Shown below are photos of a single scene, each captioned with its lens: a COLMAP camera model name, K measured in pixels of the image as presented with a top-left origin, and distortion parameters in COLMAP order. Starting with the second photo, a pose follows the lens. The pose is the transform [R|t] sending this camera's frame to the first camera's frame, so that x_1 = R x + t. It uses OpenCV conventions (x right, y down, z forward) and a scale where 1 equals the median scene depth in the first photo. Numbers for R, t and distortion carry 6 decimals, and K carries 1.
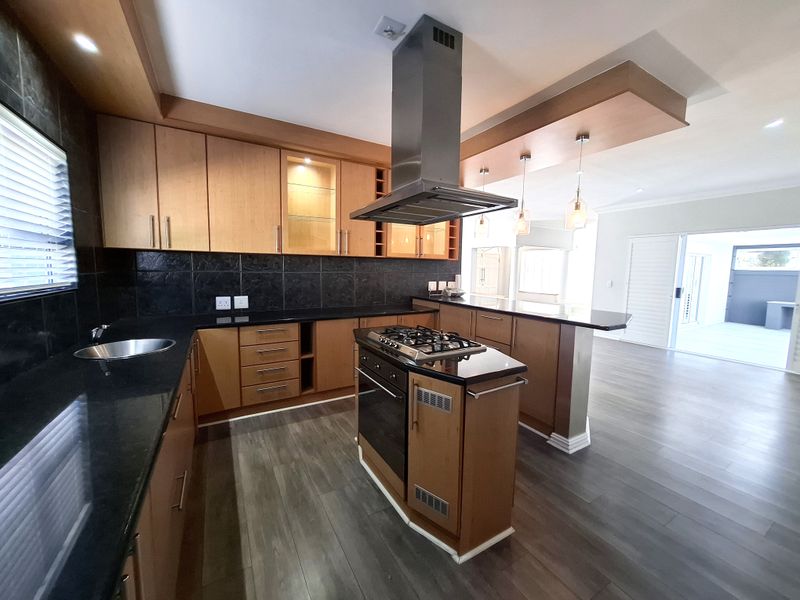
lens RADIAL K [[314.8, 0, 398.4], [0, 314.8, 295.6], [0, 0, 1]] dist [0.001398, 0.000216]
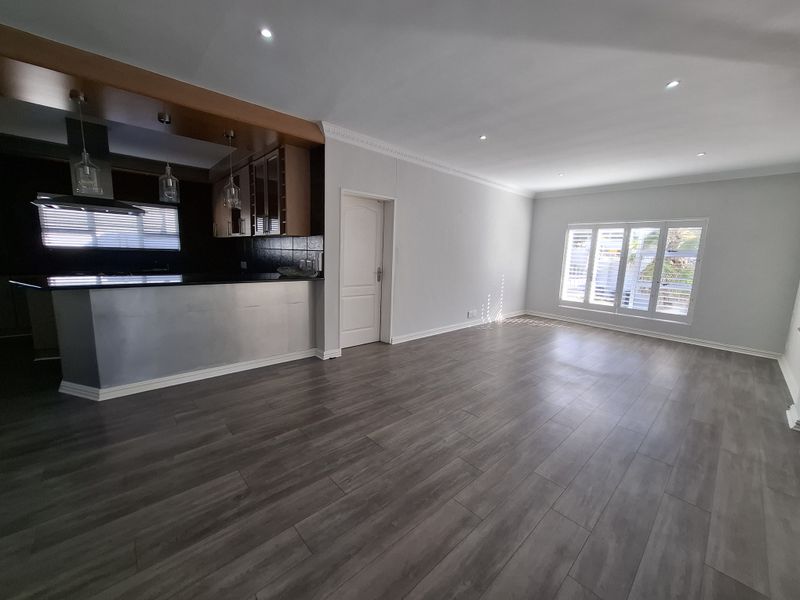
lens RADIAL K [[314.8, 0, 399.8], [0, 314.8, 299.7], [0, 0, 1]] dist [0.001398, 0.000216]
pose [[0.219389, 0.139723, -0.965581, 1.285419], [-0.121288, 0.985920, 0.115108, -0.085024], [0.968069, 0.091860, 0.233247, 1.280459]]
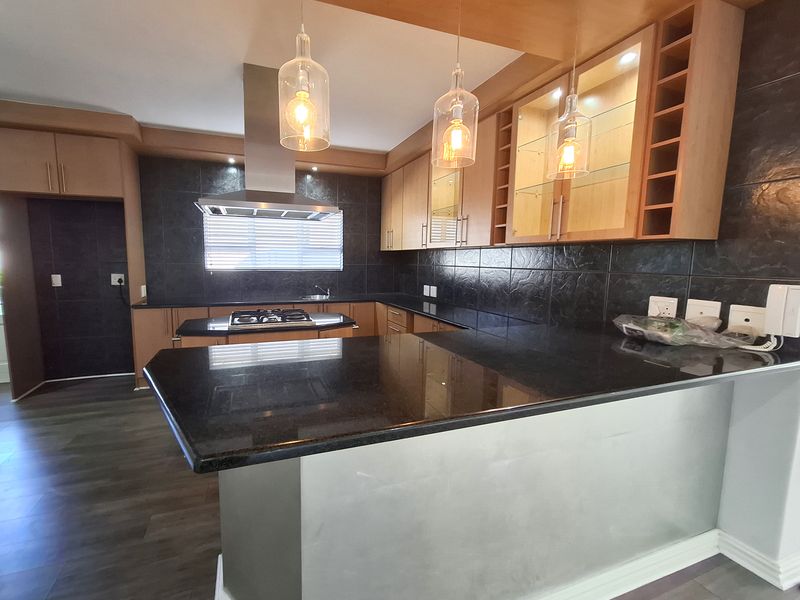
lens RADIAL K [[378.0, 0, 397.2], [0, 378.0, 306.9], [0, 0, 1]] dist [0.004372, 0.000338]
pose [[-0.150732, 0.103043, -0.983190, 0.805390], [-0.107976, 0.986886, 0.119984, -0.067685], [0.982660, 0.124247, -0.137629, 0.942702]]
